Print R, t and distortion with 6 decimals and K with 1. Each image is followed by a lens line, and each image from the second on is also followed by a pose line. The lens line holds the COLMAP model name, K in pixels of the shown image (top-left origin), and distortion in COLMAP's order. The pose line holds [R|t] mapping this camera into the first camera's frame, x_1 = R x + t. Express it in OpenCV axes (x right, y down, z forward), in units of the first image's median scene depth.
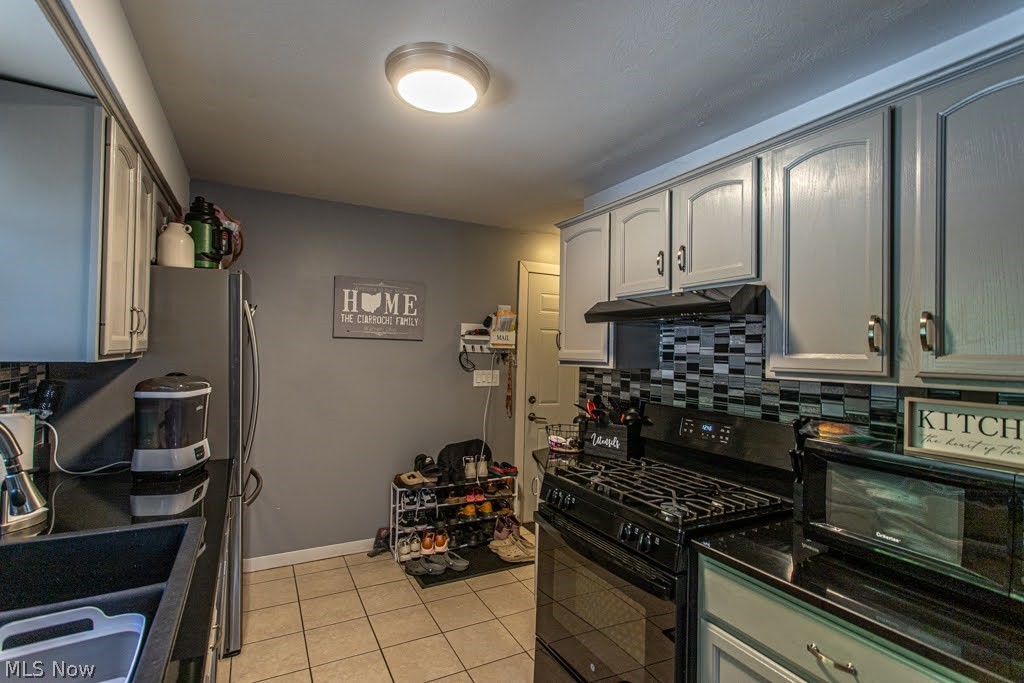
lens RADIAL K [[498.1, 0, 512.0], [0, 498.1, 341.5], [0, 0, 1]] dist [0.015086, 0.000300]
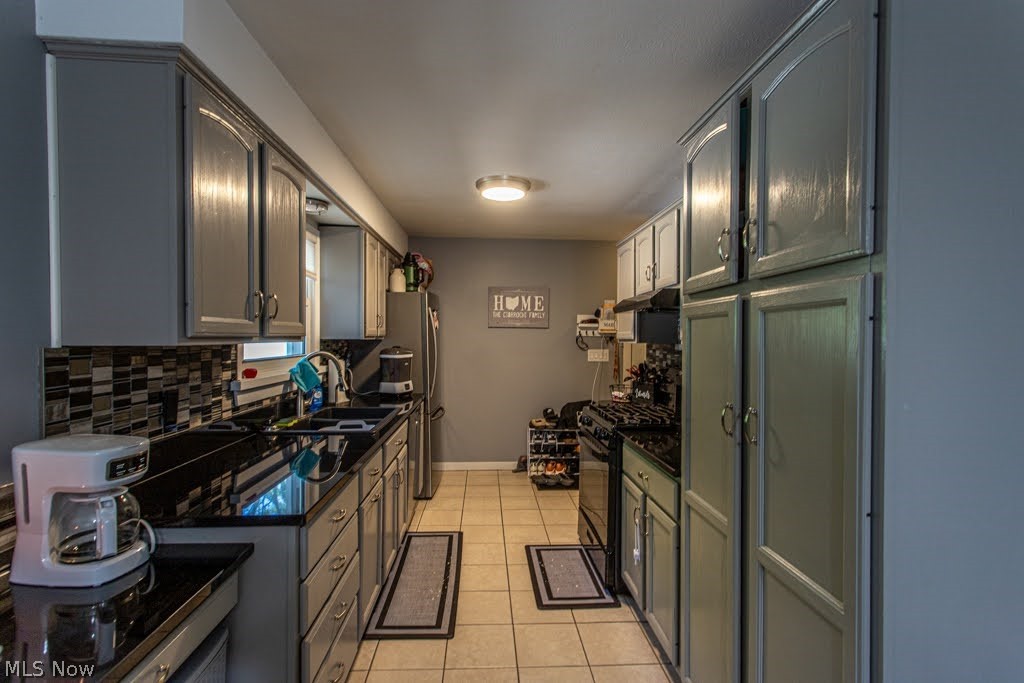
lens RADIAL K [[504.5, 0, 502.3], [0, 504.5, 339.8], [0, 0, 1]] dist [0.006302, 0.001141]
pose [[0.901737, -0.012800, -0.432095, 0.362070], [0.019114, 0.999765, 0.010273, 0.015507], [0.431862, -0.017523, 0.901769, -0.394645]]
